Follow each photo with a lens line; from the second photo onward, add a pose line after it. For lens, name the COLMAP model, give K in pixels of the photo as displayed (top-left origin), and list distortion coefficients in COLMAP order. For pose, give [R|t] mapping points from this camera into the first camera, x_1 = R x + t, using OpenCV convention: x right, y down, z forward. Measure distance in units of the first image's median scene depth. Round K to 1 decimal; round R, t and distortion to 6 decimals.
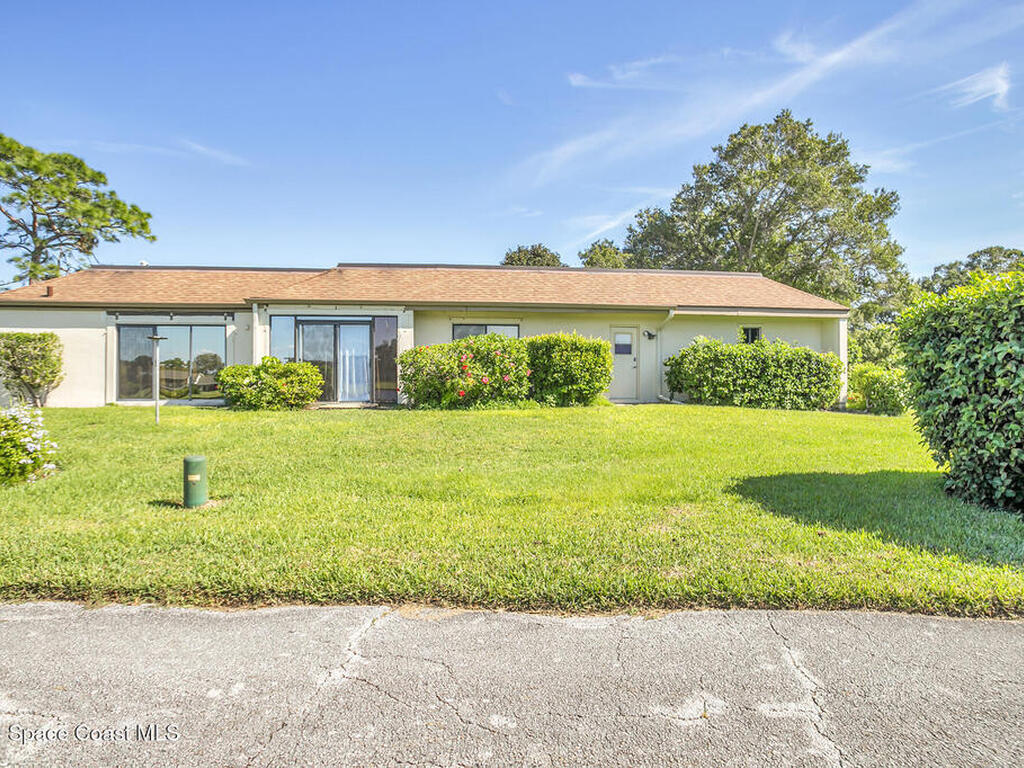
lens RADIAL K [[596.0, 0, 512.0], [0, 596.0, 384.0], [0, 0, 1]] dist [-0.002463, 0.000203]
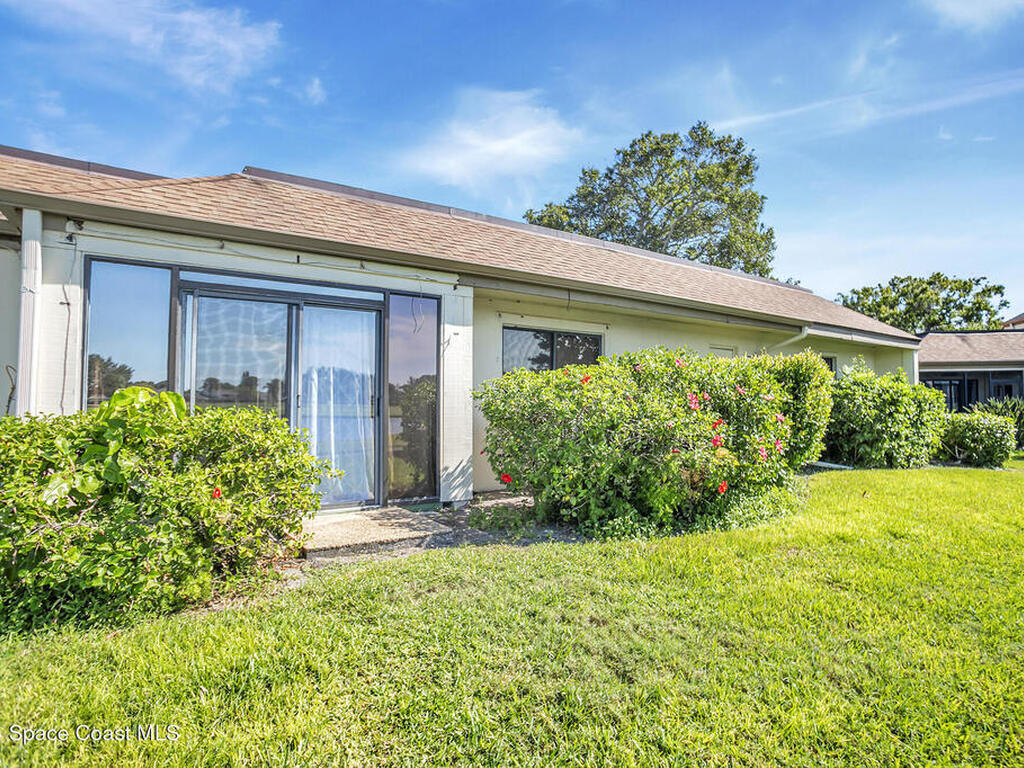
lens RADIAL K [[586.3, 0, 512.0], [0, 586.3, 384.0], [0, 0, 1]] dist [0.000280, 0.000308]
pose [[0.893029, 0.020921, 0.449513, -0.334742], [-0.000611, 0.998974, -0.045281, -0.032708], [-0.449999, 0.040163, 0.892126, 0.607655]]
